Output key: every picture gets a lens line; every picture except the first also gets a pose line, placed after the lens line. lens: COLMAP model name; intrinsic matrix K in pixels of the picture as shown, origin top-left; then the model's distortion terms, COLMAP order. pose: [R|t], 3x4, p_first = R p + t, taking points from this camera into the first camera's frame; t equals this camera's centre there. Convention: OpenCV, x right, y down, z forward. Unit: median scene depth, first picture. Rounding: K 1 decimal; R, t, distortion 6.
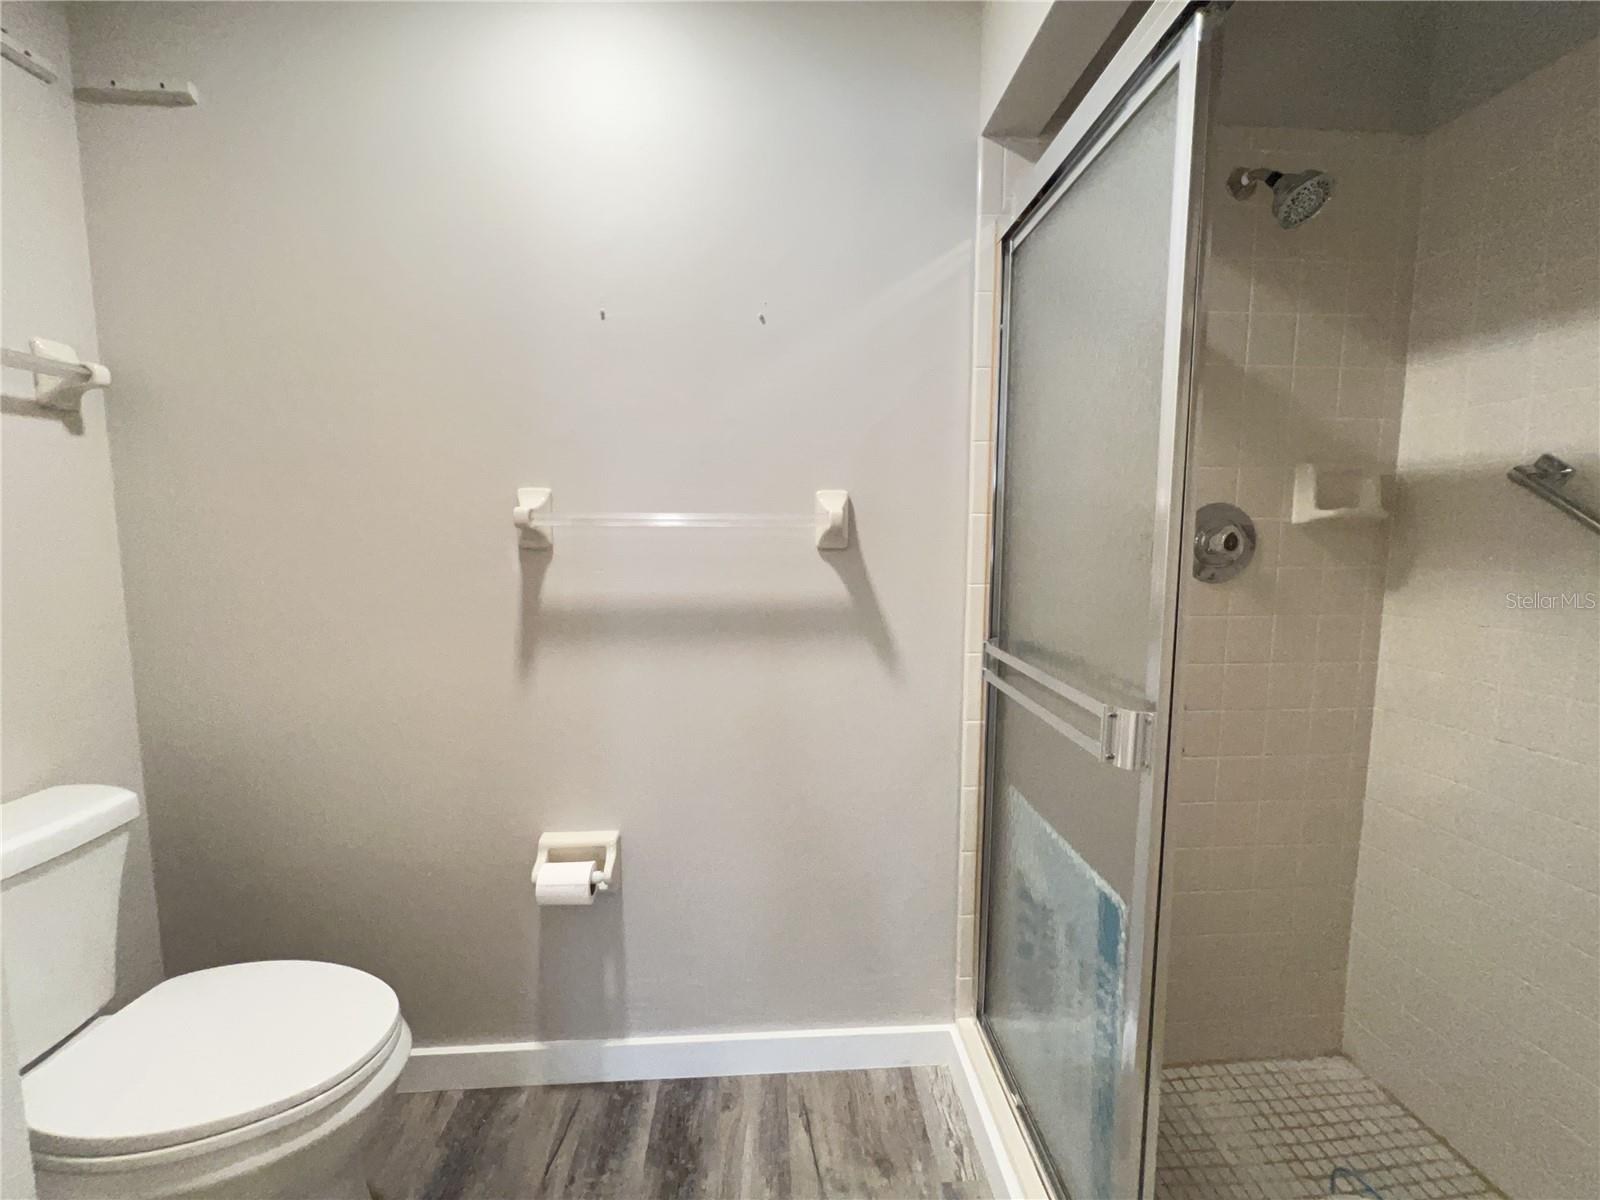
lens RADIAL K [[644.3, 0, 797.8], [0, 644.3, 596.6], [0, 0, 1]] dist [-0.003443, 0.000551]
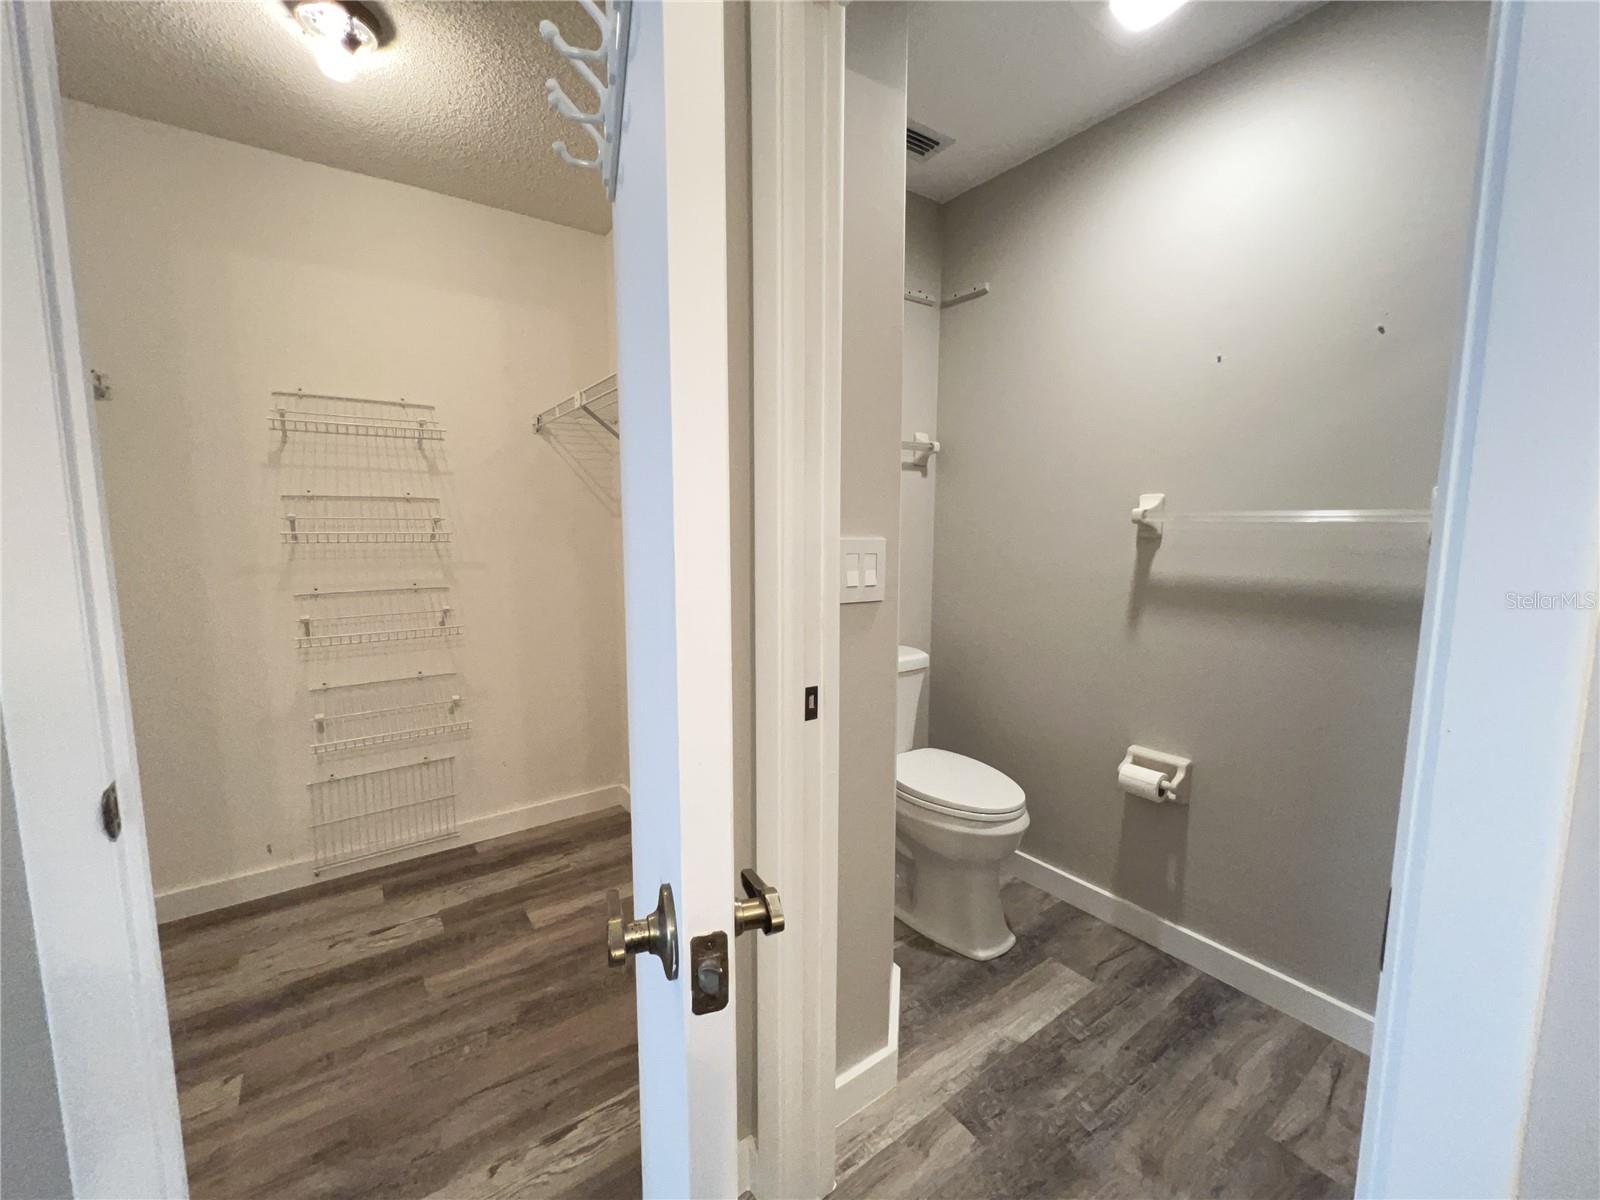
lens RADIAL K [[640.9, 0, 795.3], [0, 640.9, 596.3], [0, 0, 1]] dist [-0.005119, 0.000686]
pose [[0.534686, 0.093194, -0.839896, 0.356568], [-0.088989, 0.994584, 0.053706, 0.044112], [0.840352, 0.046026, 0.540083, -0.381307]]
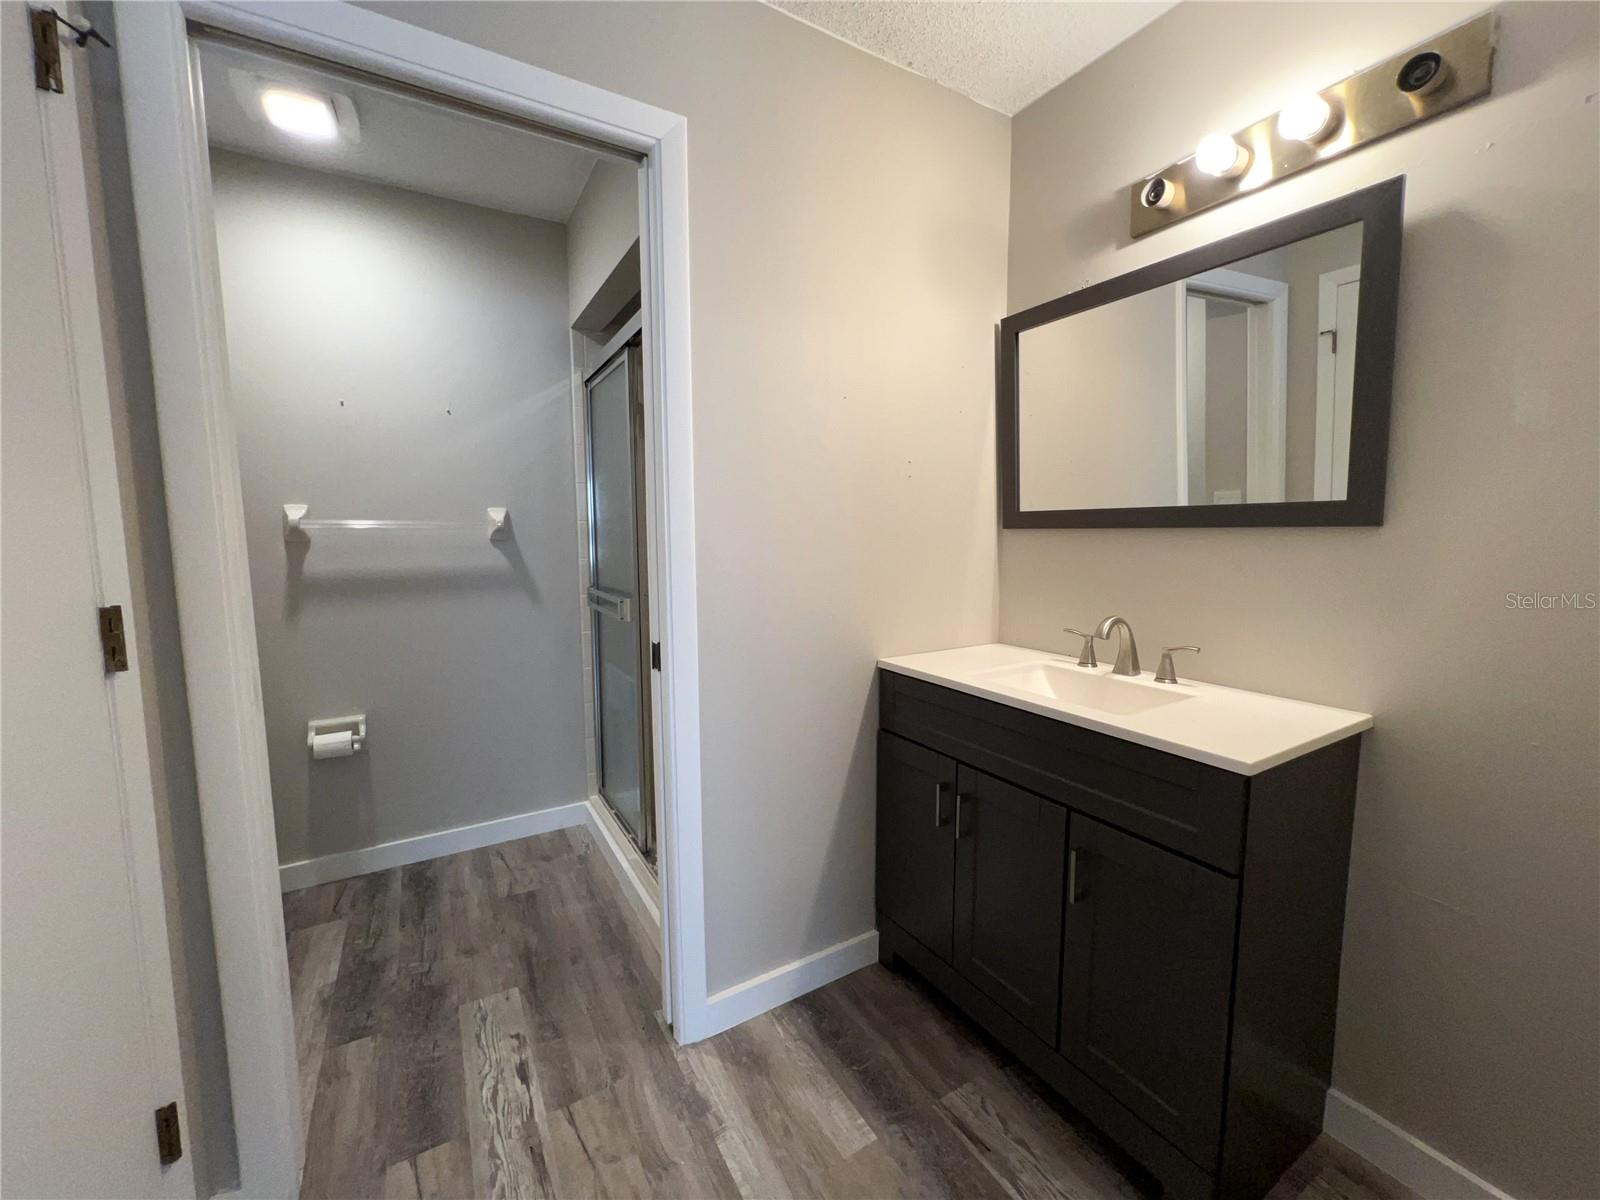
lens RADIAL K [[640.9, 0, 795.3], [0, 640.9, 596.3], [0, 0, 1]] dist [-0.005119, 0.000686]
pose [[0.889884, -0.050959, 0.453332, -0.029307], [0.053024, 0.998560, 0.008164, 0.115712], [-0.453095, 0.016773, 0.891304, -1.001123]]
